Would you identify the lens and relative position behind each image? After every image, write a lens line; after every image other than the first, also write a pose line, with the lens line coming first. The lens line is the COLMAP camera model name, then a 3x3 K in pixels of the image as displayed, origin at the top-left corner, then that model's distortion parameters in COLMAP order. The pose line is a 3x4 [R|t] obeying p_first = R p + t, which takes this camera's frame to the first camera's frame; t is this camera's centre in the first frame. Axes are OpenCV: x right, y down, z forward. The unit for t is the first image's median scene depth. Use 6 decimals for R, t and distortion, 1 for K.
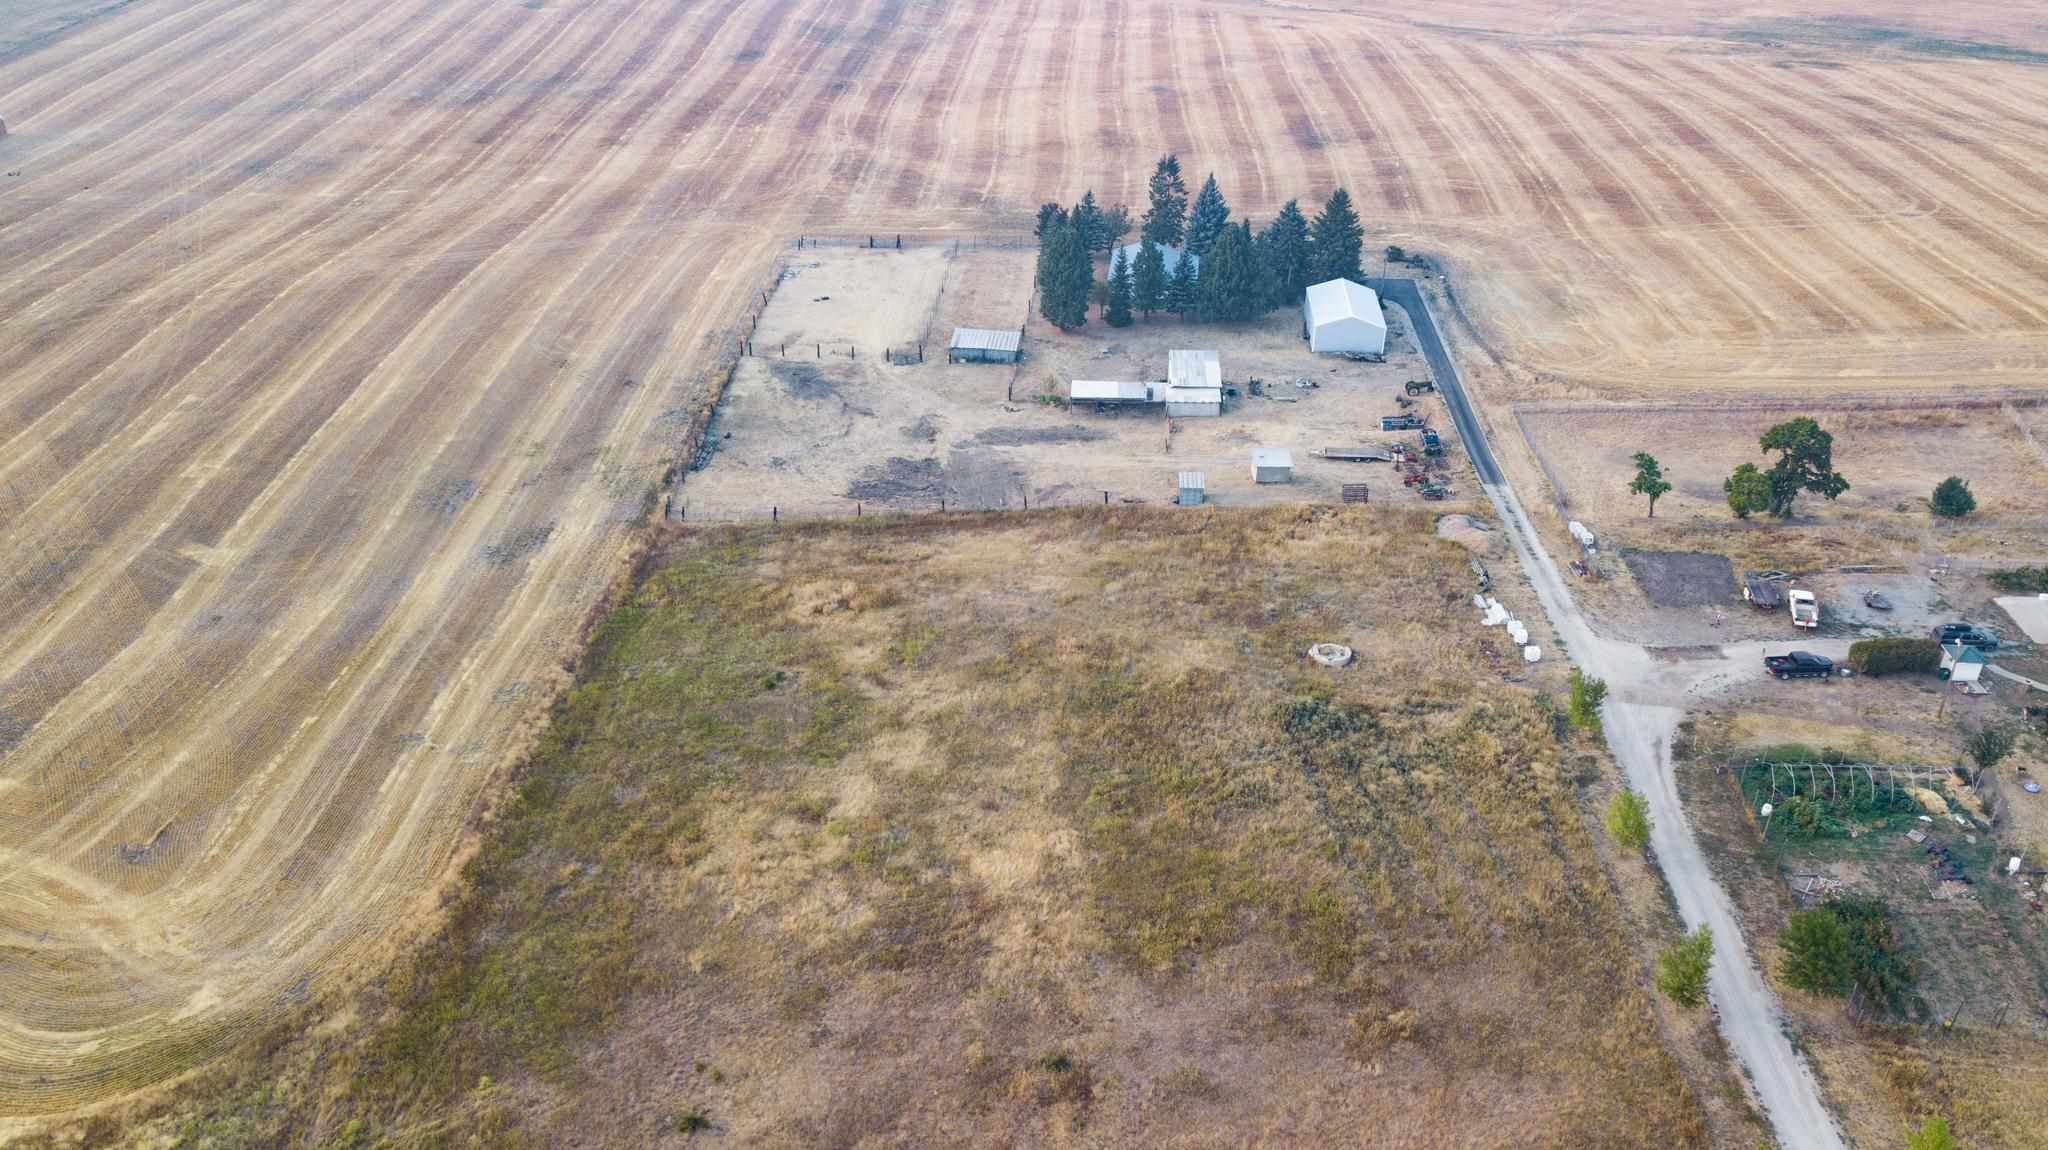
lens RADIAL K [[1721.4, 0, 1091.6], [0, 1721.4, 578.3], [0, 0, 1]] dist [0.011536, -0.002902]
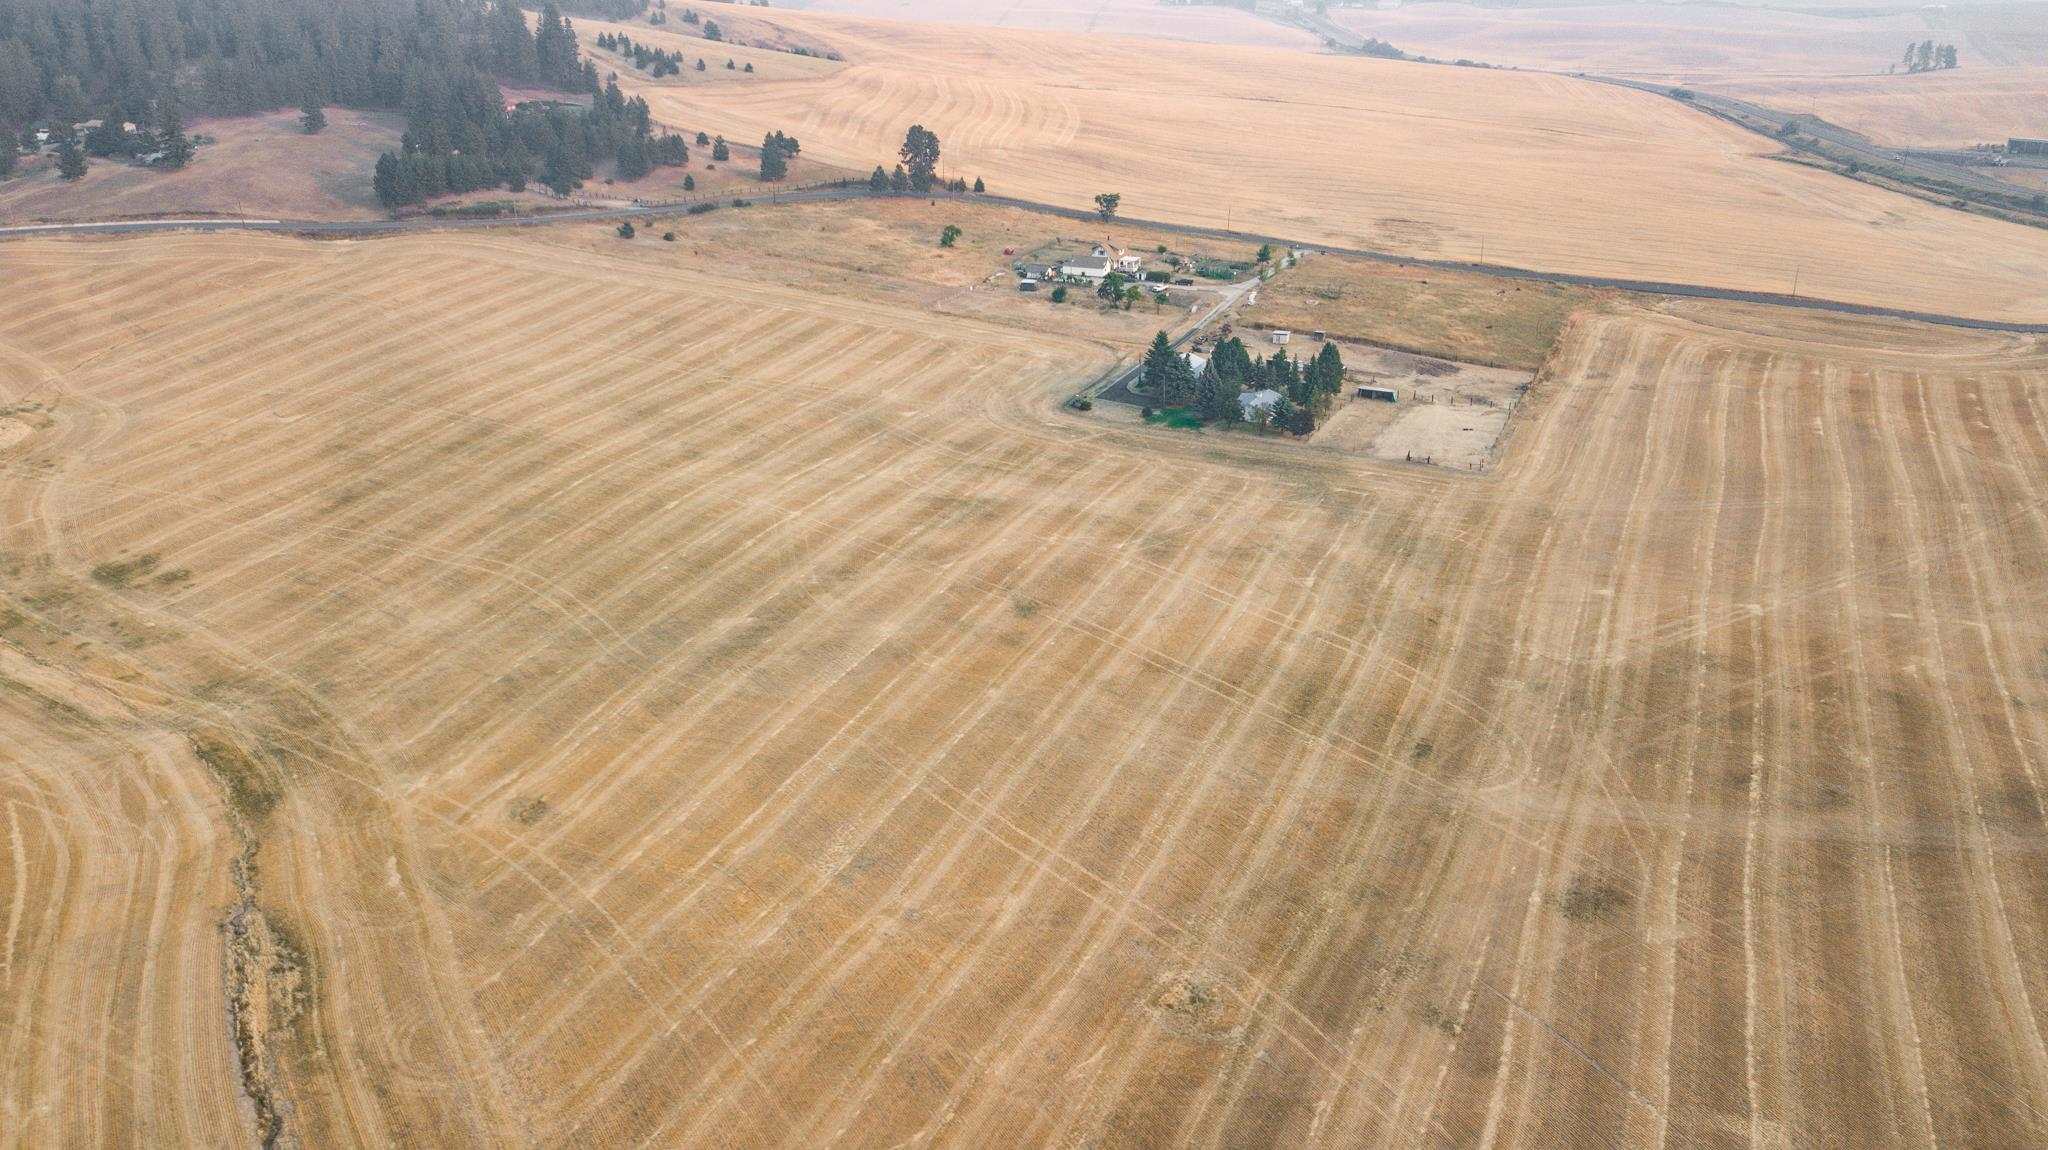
lens RADIAL K [[1683.2, 0, 1024.0], [0, 1683.2, 575.0], [0, 0, 1]] dist [0.050991, -0.102220]
pose [[-0.924651, -0.155040, 0.347825, -0.397132], [0.168205, 0.653167, 0.738295, -1.504768], [-0.341653, 0.741172, -0.577873, 2.492330]]
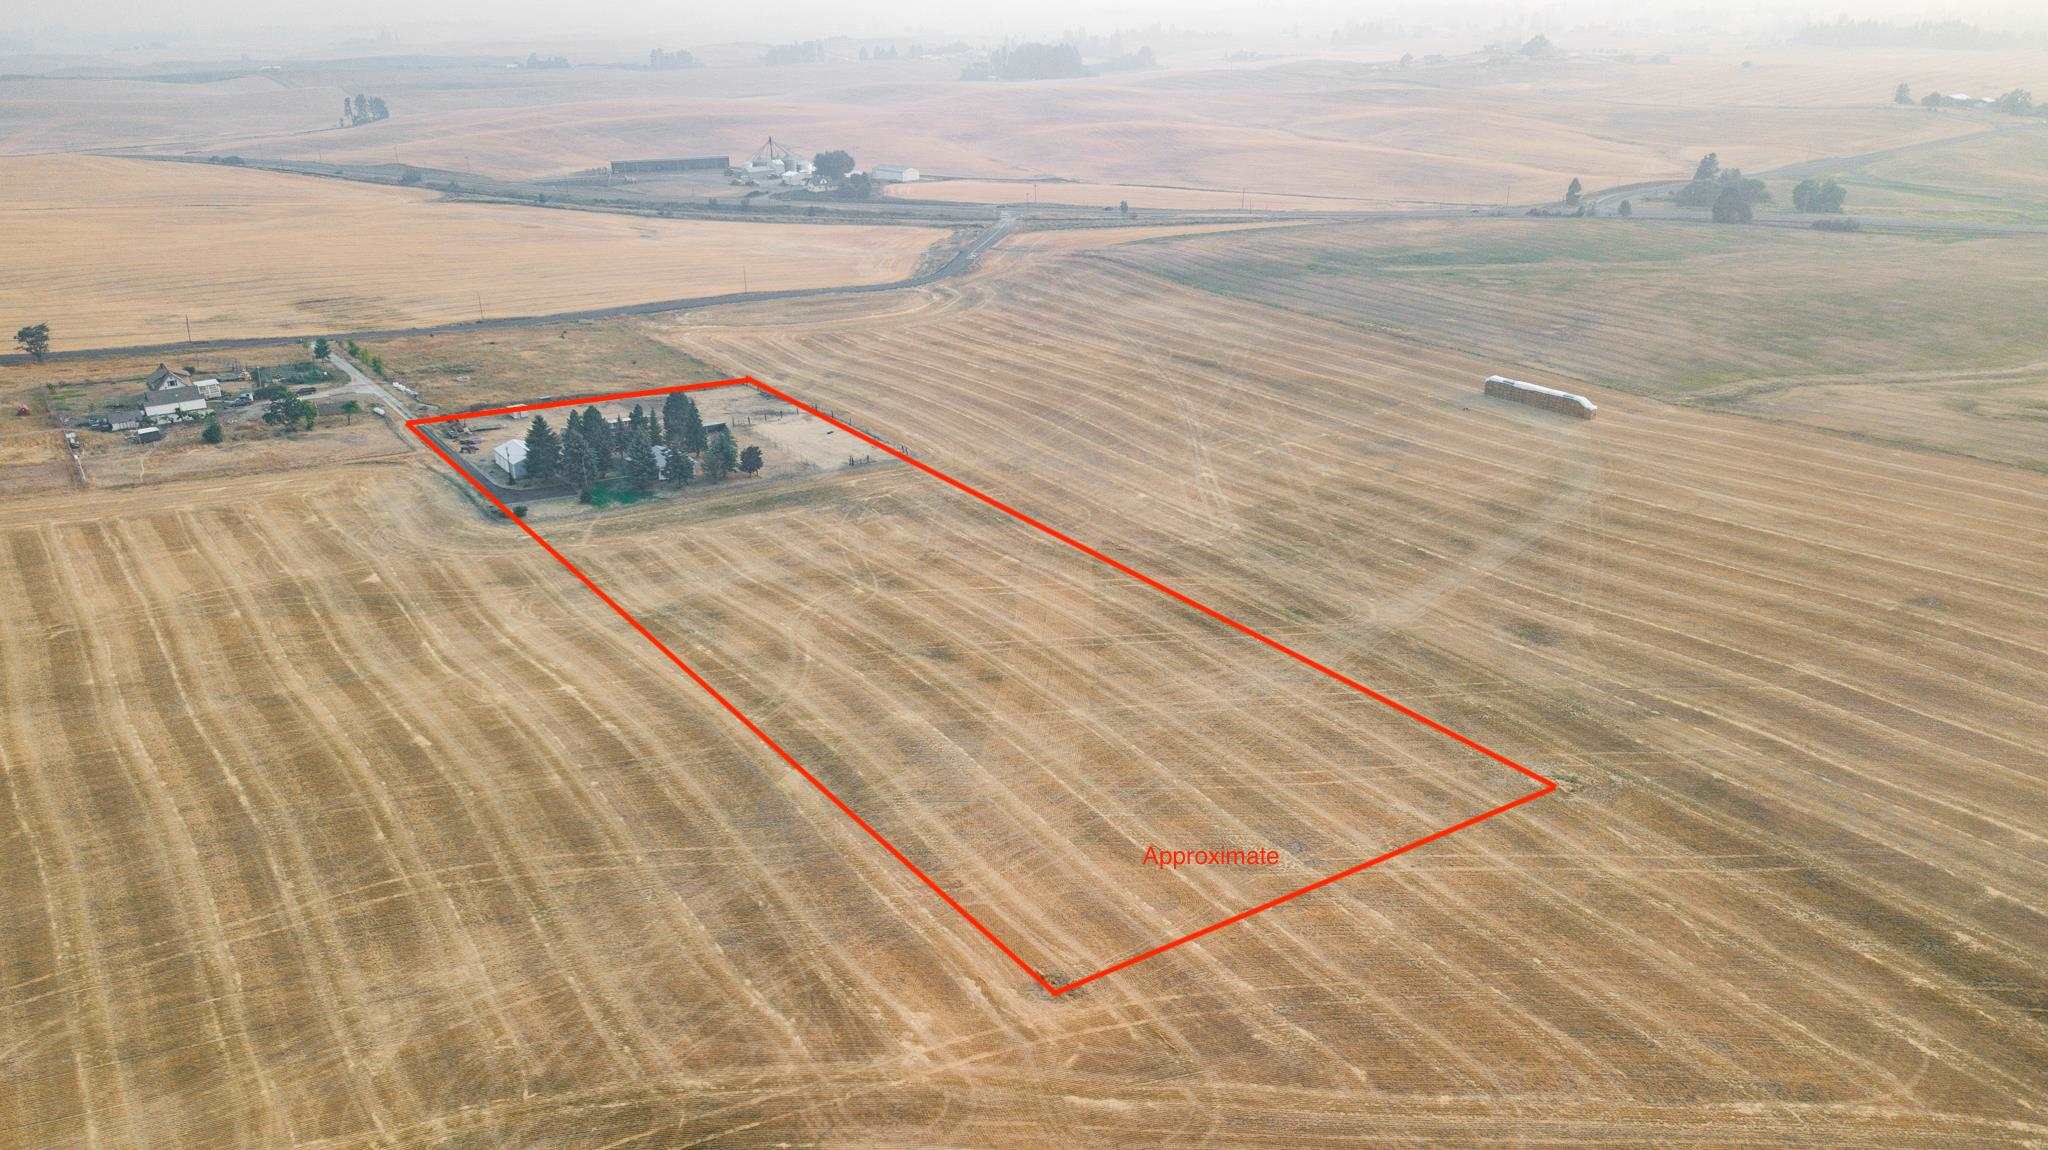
lens RADIAL K [[1581.7, 0, 1074.2], [0, 1581.7, 530.0], [0, 0, 1]] dist [0.006606, 0.000167]
pose [[-0.799746, 0.192248, -0.568724, 0.687617], [-0.289410, 0.706528, 0.645802, -1.419300], [0.525974, 0.681072, -0.509405, 2.371659]]
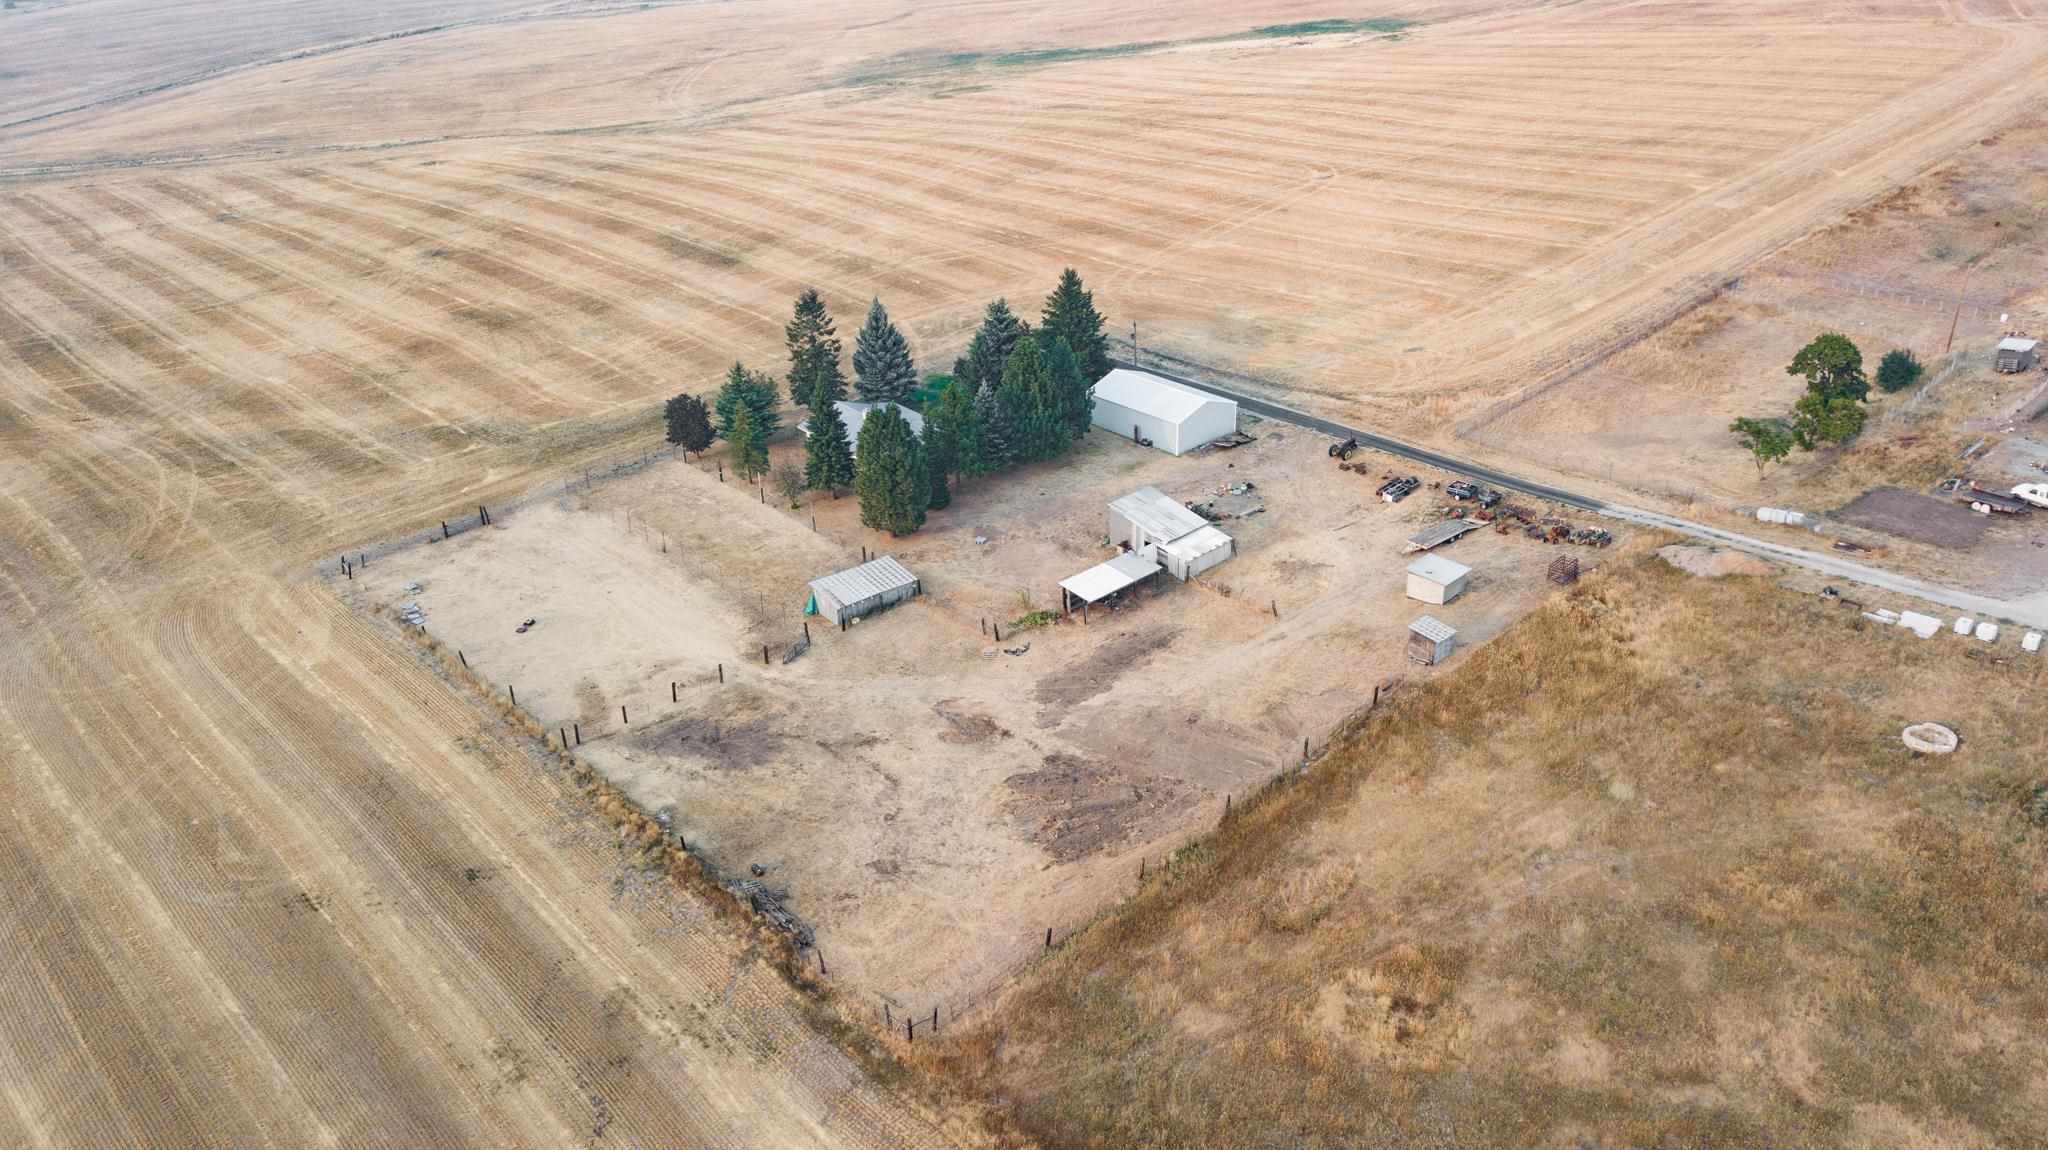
lens RADIAL K [[1581.7, 0, 1074.2], [0, 1581.7, 530.0], [0, 0, 1]] dist [0.006606, 0.000167]
pose [[0.712713, -0.344582, 0.610986, -0.423345], [0.379050, 0.922093, 0.077879, -0.191071], [-0.590221, 0.176089, 0.787802, 0.463964]]
